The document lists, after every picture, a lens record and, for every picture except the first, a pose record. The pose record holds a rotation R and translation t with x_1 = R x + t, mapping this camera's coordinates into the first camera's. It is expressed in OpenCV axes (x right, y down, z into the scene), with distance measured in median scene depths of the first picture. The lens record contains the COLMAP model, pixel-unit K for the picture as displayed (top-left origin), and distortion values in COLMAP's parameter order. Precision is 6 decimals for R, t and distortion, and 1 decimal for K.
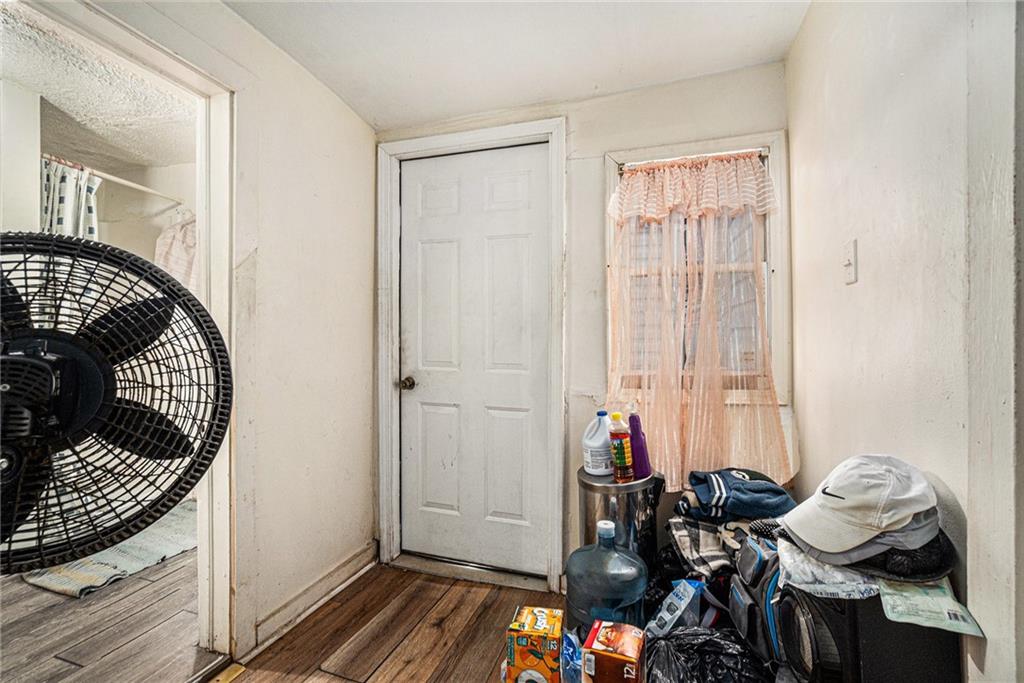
lens RADIAL K [[458.3, 0, 509.7], [0, 458.3, 333.1], [0, 0, 1]] dist [-0.004835, 0.000002]
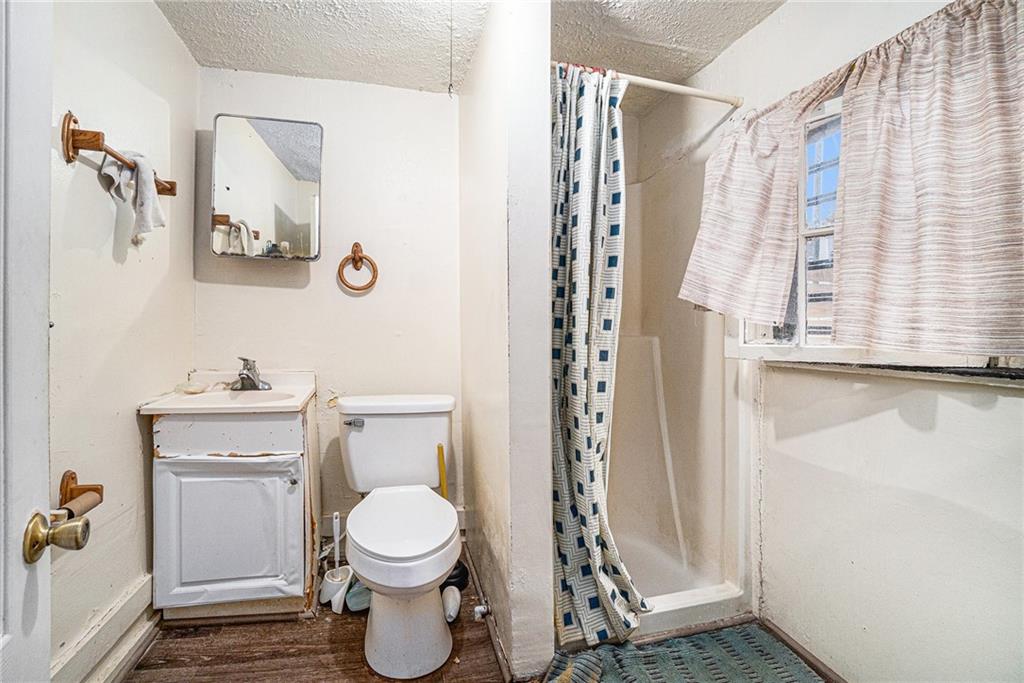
lens RADIAL K [[458.3, 0, 509.0], [0, 458.3, 343.2], [0, 0, 1]] dist [-0.004835, 0.000002]
pose [[0.527002, -0.007241, -0.849833, -0.467506], [0.009415, 0.999952, -0.002682, 0.016637], [0.849812, -0.006588, 0.527045, 0.548544]]
